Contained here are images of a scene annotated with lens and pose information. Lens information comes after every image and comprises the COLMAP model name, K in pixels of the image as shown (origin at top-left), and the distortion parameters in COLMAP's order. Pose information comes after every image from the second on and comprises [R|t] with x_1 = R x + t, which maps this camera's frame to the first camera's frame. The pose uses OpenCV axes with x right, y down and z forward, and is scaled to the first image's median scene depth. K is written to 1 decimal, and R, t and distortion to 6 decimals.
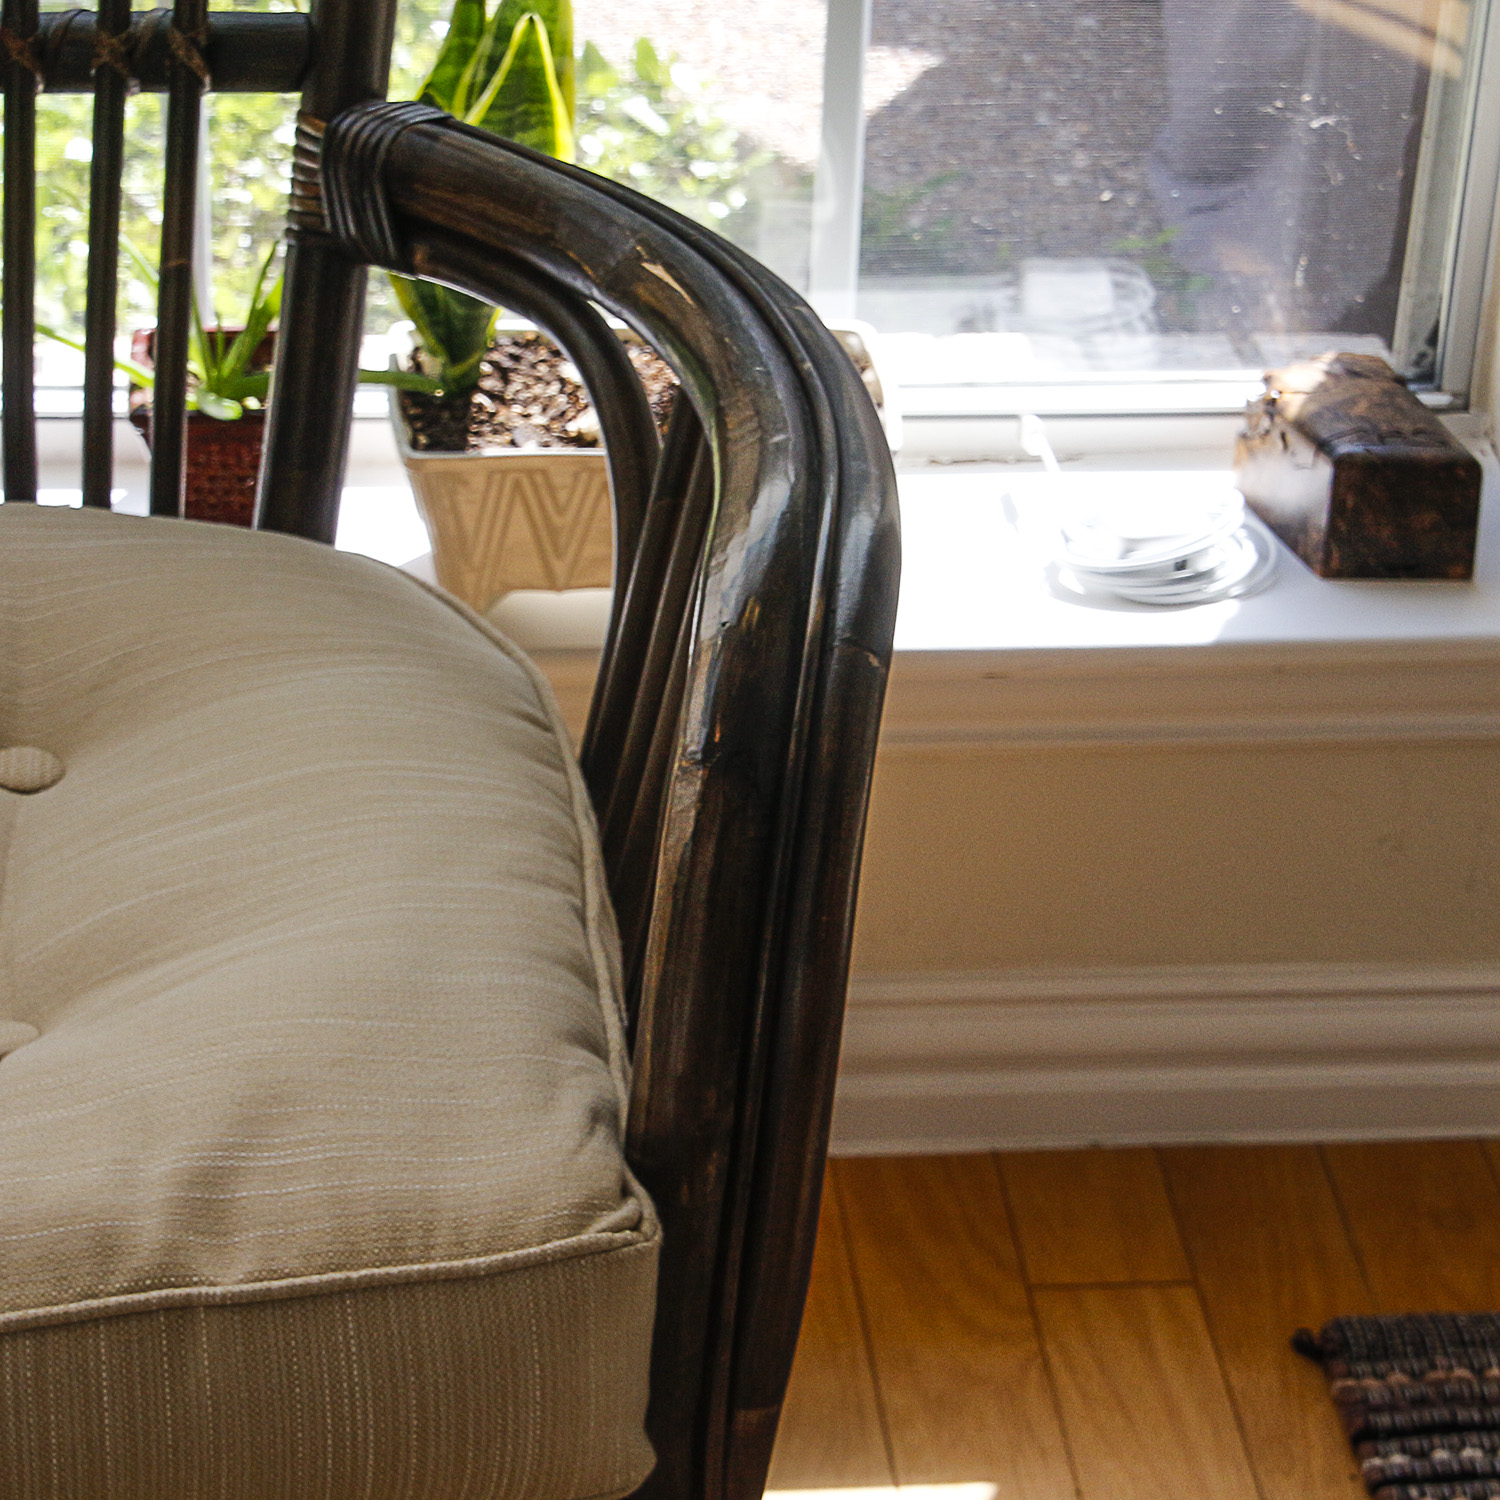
lens RADIAL K [[5537.5, 0, 781.7], [0, 5537.5, 818.7], [0, 0, 1]] dist [0.563958, 0.000000]
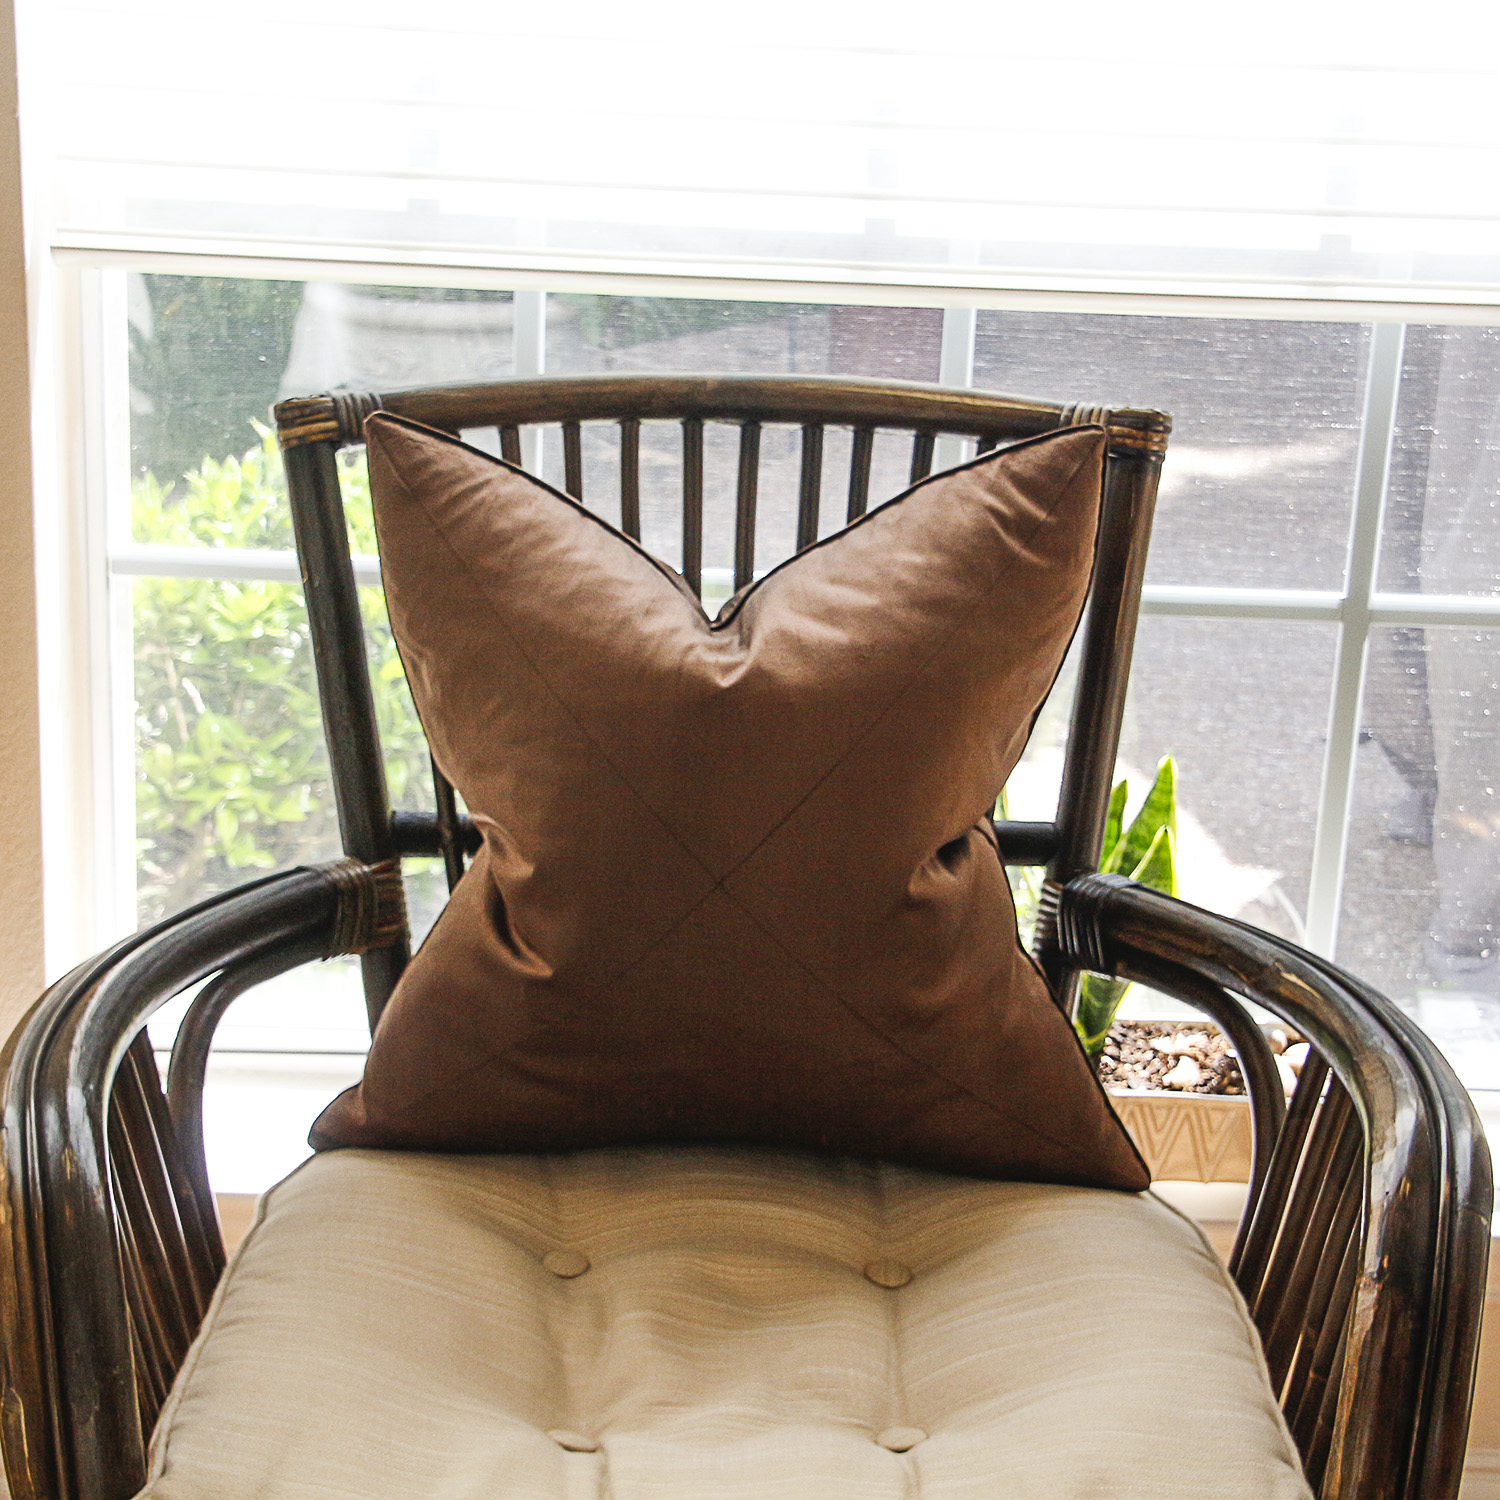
lens RADIAL K [[3597.7, 0, 748.6], [0, 3597.7, 763.6], [0, 0, 1]] dist [0.194387, 0.000000]
pose [[0.997154, 0.036581, -0.065916, -0.118771], [-0.047047, 0.985175, -0.164976, 0.022156], [0.058904, 0.167608, 0.984092, -0.058324]]
